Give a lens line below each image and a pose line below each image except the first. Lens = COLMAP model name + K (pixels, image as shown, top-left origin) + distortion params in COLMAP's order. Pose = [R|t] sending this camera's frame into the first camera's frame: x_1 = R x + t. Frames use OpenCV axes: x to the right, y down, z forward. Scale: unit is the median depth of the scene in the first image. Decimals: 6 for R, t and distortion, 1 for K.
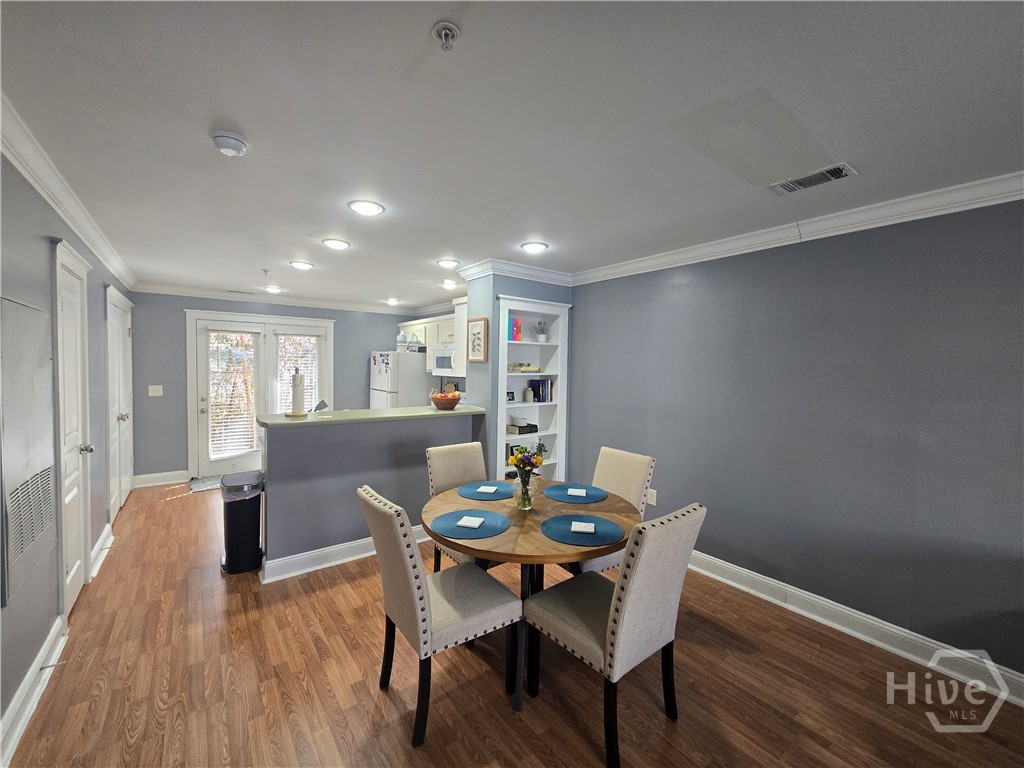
lens RADIAL K [[420.5, 0, 506.1], [0, 420.5, 378.5], [0, 0, 1]] dist [-0.000117, 0.000197]
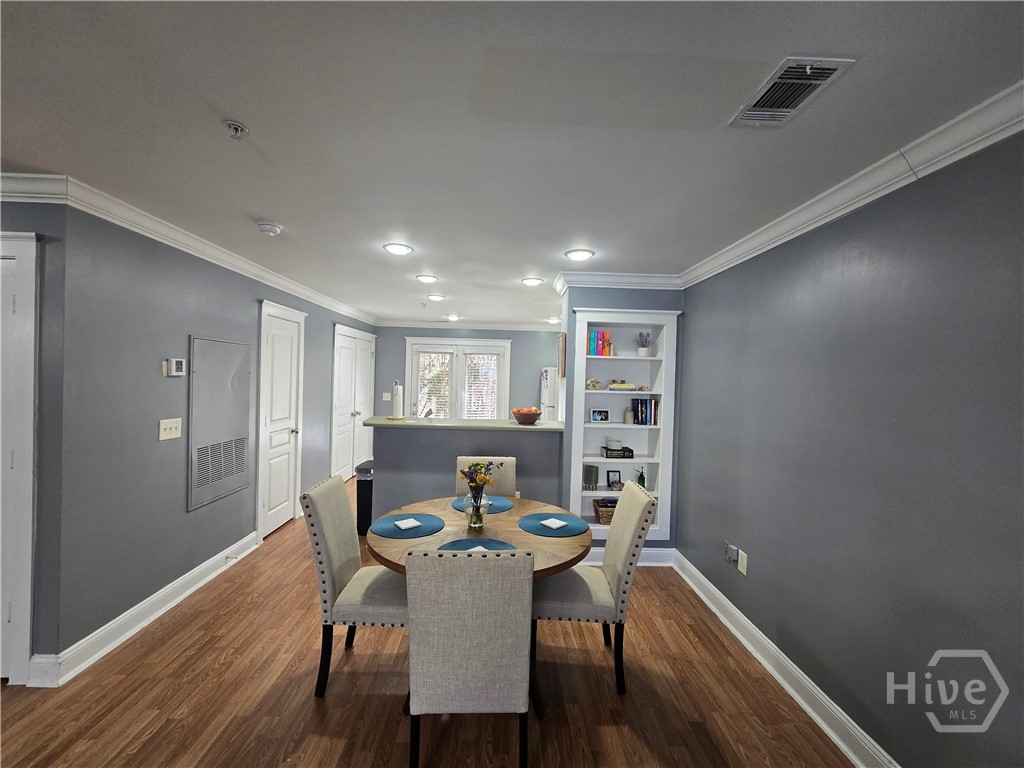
lens RADIAL K [[422.9, 0, 509.0], [0, 422.9, 380.7], [0, 0, 1]] dist [0.001100, 0.000236]
pose [[0.813799, 0.013546, -0.580989, 0.375211], [-0.033184, 0.999180, -0.023184, -0.005753], [0.580198, 0.038147, 0.813581, 0.122395]]
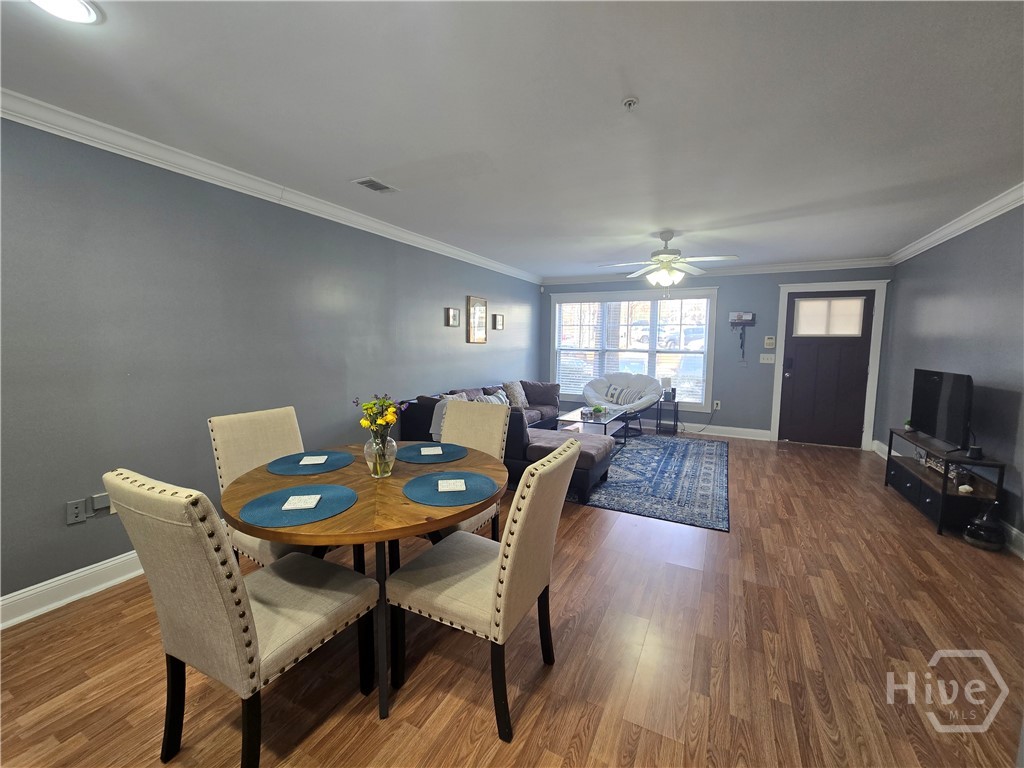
lens RADIAL K [[420.5, 0, 506.1], [0, 420.5, 378.5], [0, 0, 1]] dist [-0.000117, 0.000197]
pose [[-0.431897, -0.099777, 0.896387, -0.423454], [0.012774, 0.993086, 0.116695, 0.017187], [-0.901832, 0.061851, -0.427636, 0.614808]]
